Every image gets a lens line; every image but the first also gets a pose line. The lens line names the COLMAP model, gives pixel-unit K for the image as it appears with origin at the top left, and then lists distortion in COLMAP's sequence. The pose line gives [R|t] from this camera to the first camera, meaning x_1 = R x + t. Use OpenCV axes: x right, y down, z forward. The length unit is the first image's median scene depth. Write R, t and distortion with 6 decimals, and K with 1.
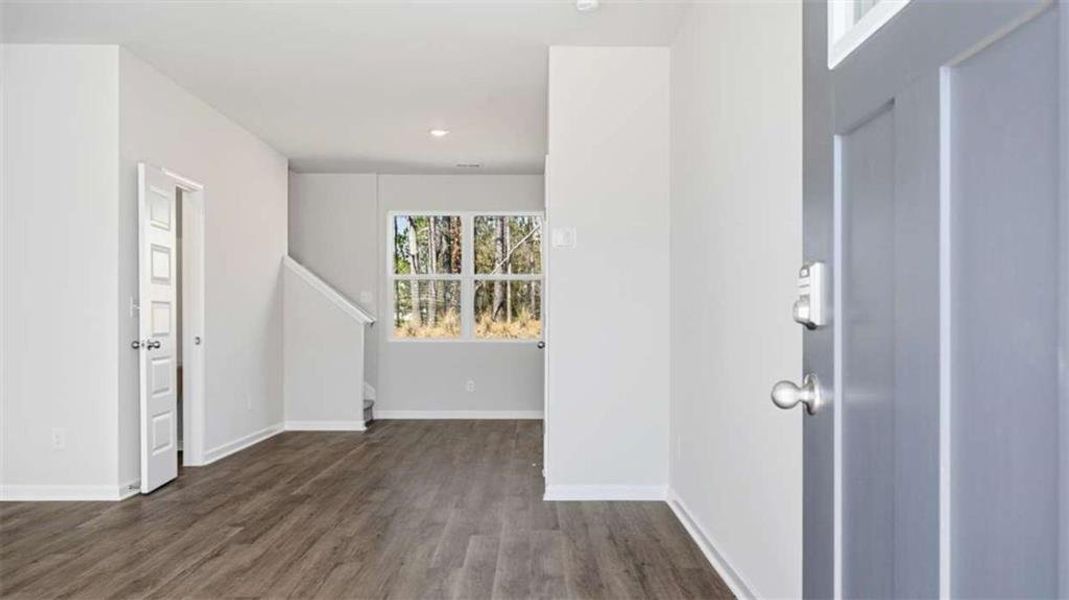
lens RADIAL K [[904.2, 0, 533.8], [0, 904.2, 332.6], [0, 0, 1]] dist [-0.006150, -0.001869]
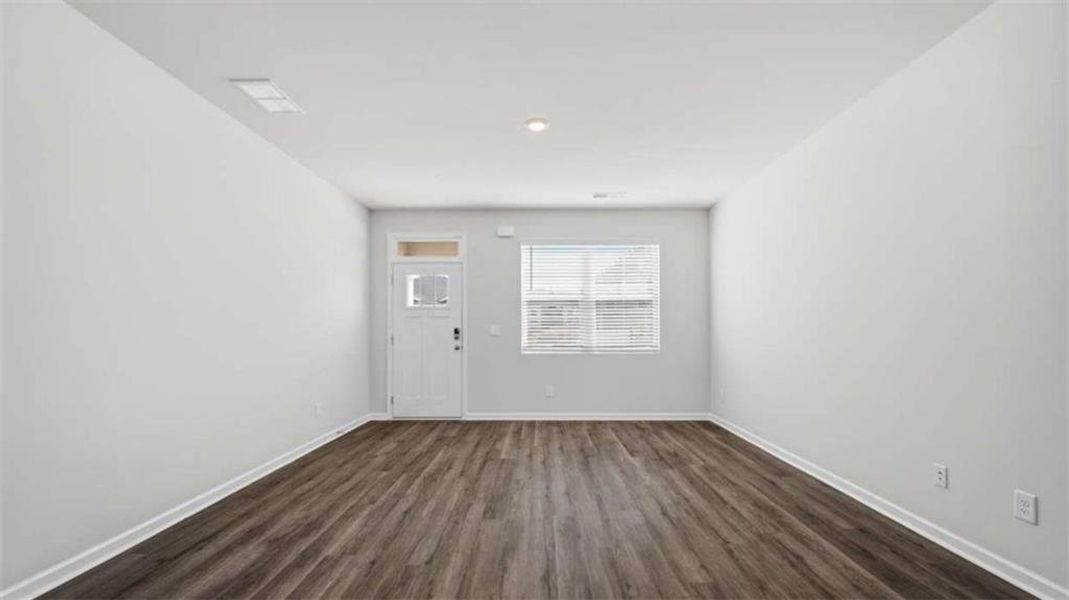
lens RADIAL K [[426.3, 0, 536.6], [0, 426.3, 324.5], [0, 0, 1]] dist [-0.000341, -0.000039]
pose [[-0.999939, 0.002655, 0.010677, -0.343334], [0.002629, 0.999994, -0.002417, -0.040111], [-0.010683, -0.002389, -0.999940, 1.471982]]
